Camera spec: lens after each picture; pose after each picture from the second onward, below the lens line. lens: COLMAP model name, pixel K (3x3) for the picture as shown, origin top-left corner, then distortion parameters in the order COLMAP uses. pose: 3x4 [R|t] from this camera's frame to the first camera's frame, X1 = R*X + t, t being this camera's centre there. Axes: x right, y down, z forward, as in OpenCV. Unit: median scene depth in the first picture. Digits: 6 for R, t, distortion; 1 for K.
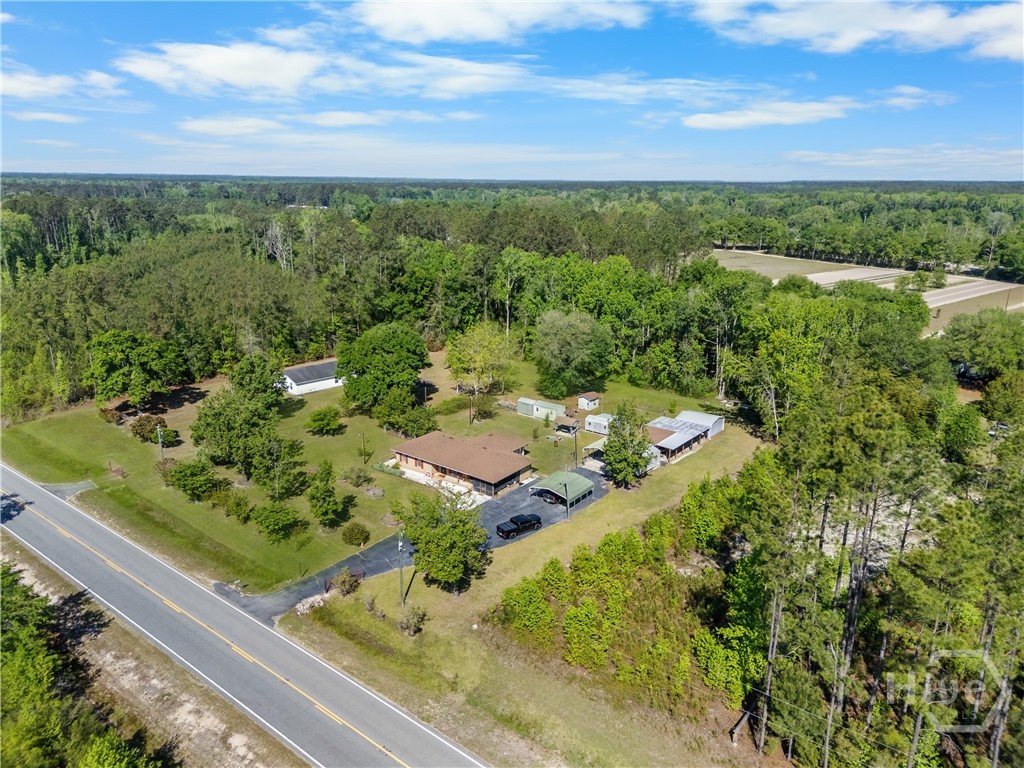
lens RADIAL K [[711.1, 0, 510.3], [0, 711.1, 380.0], [0, 0, 1]] dist [0.062717, -0.044642]
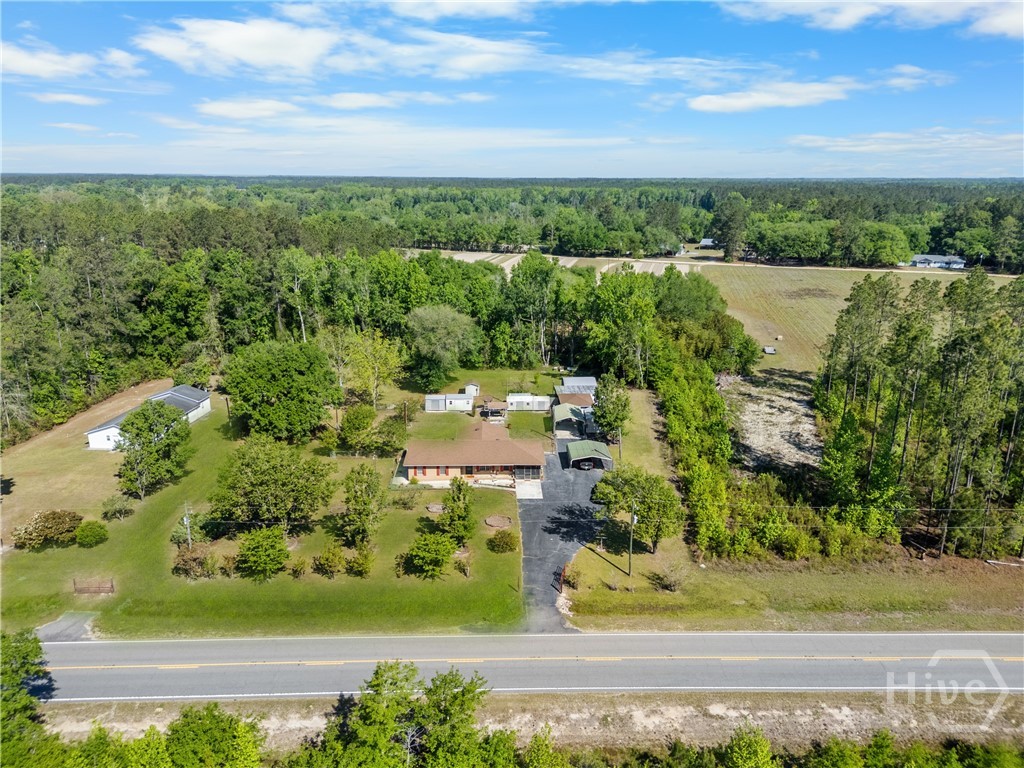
lens RADIAL K [[711.1, 0, 510.3], [0, 711.1, 380.0], [0, 0, 1]] dist [0.062717, -0.044642]
pose [[0.774919, -0.174118, 0.607604, -0.788025], [0.169557, 0.983339, 0.065543, -0.066116], [-0.608893, 0.052233, 0.791531, 0.217220]]
